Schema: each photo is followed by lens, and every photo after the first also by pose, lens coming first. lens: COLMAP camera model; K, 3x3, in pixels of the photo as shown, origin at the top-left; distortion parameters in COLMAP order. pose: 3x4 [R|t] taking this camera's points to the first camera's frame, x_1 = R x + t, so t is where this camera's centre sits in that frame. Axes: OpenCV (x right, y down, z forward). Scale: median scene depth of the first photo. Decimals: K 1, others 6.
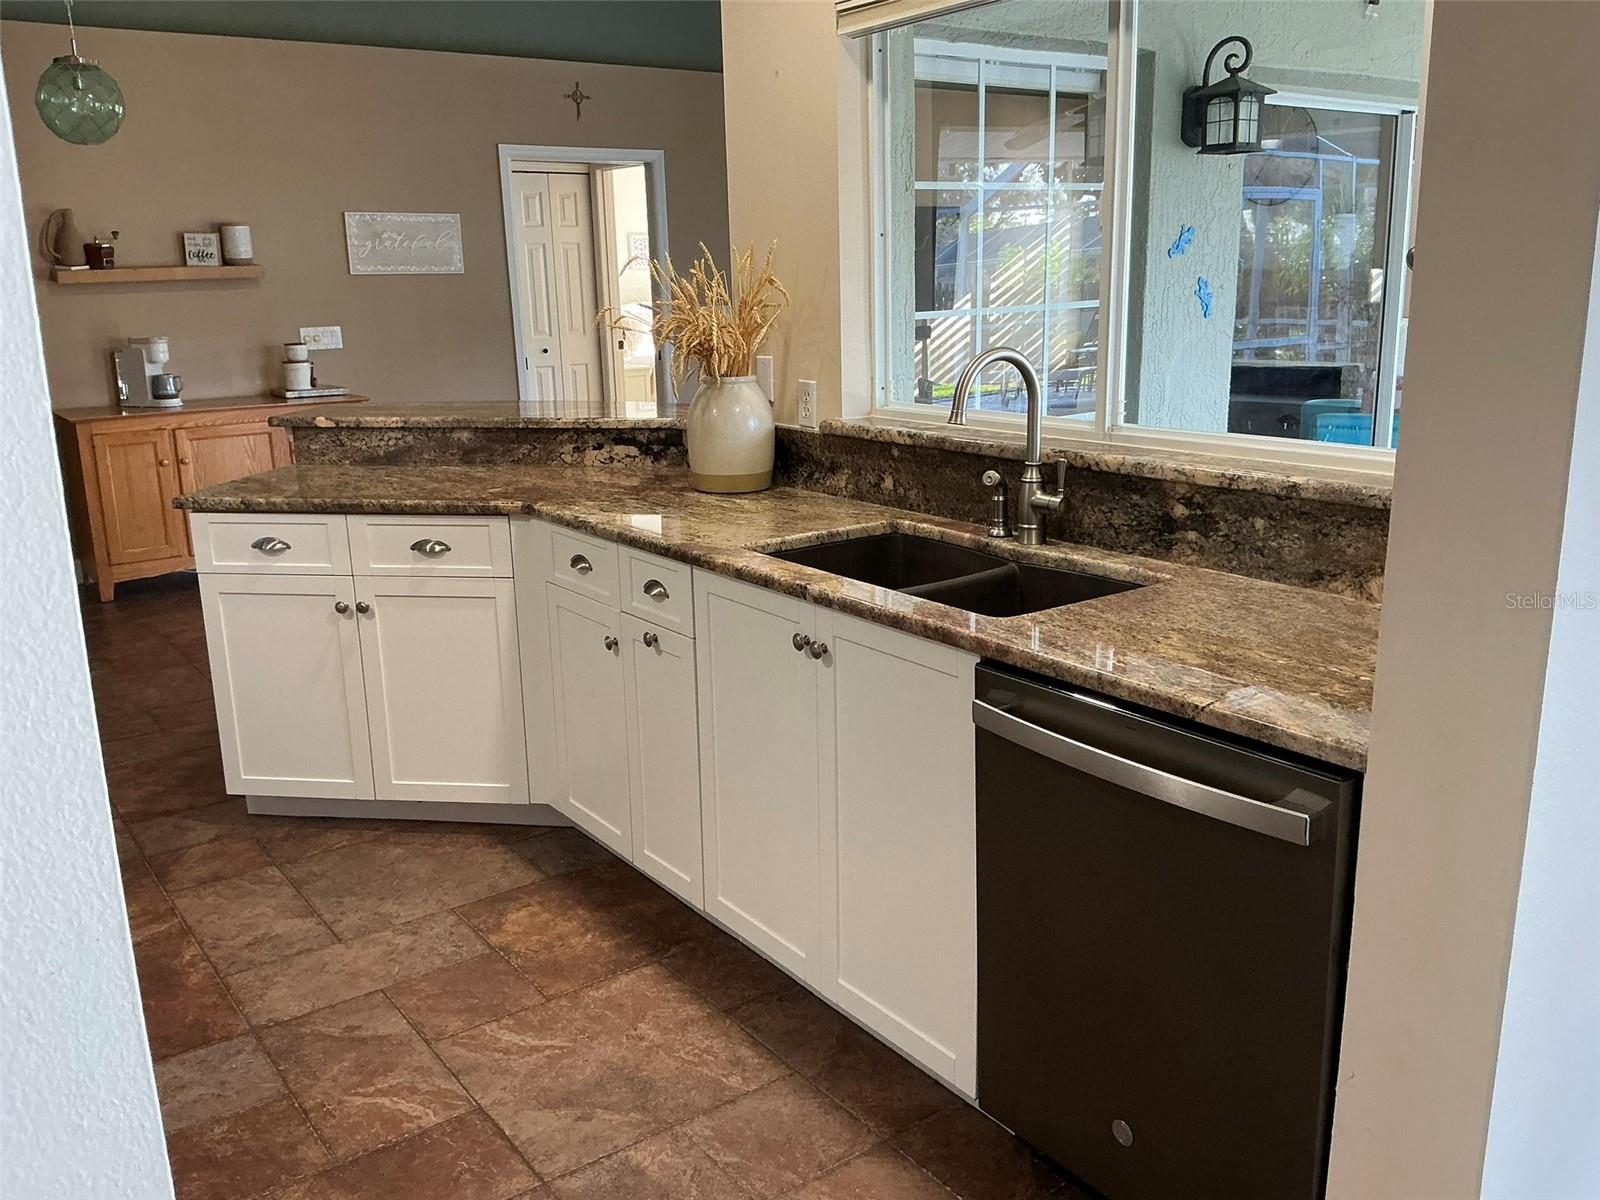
lens RADIAL K [[1343.9, 0, 814.1], [0, 1343.9, 598.8], [0, 0, 1]] dist [0.072976, -0.150686]
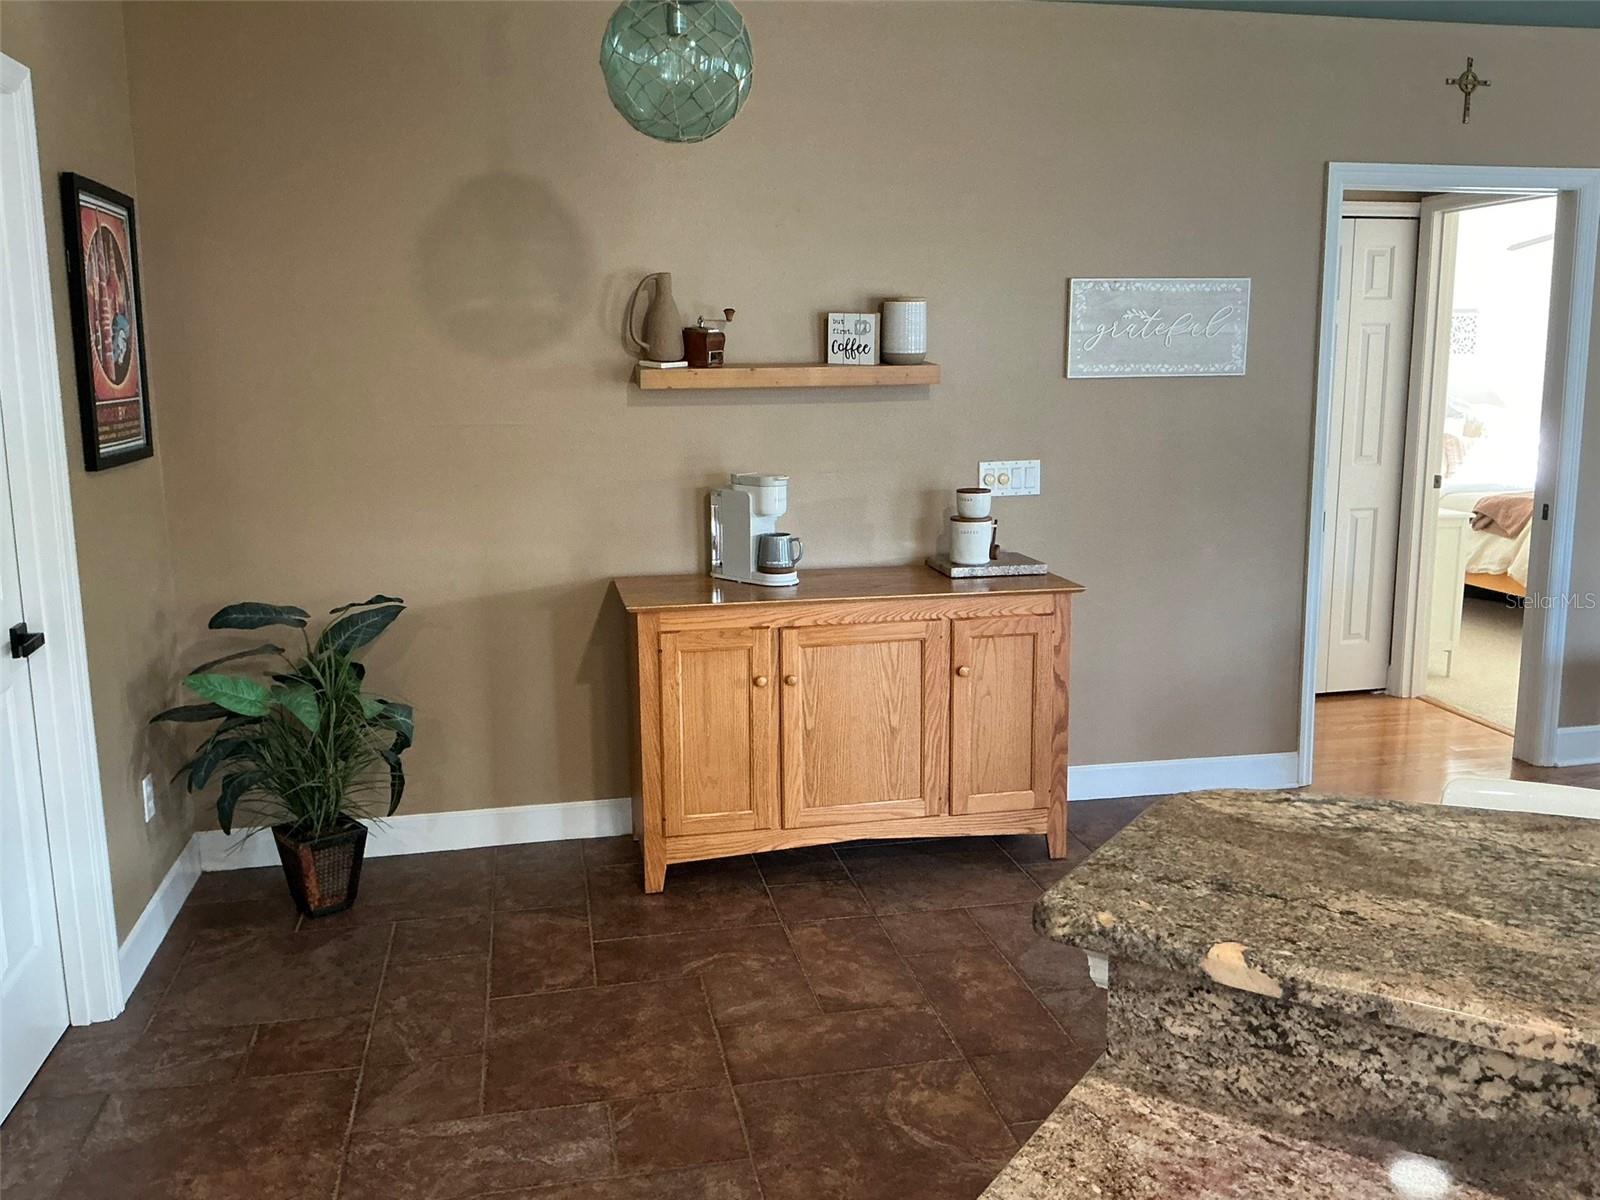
lens RADIAL K [[1343.9, 0, 815.3], [0, 1343.9, 599.8], [0, 0, 1]] dist [0.072976, -0.150686]
pose [[0.910687, 0.084897, -0.404279, -0.207633], [-0.107851, 0.993575, -0.034301, -0.115877], [0.398769, 0.074839, 0.913992, 0.438140]]
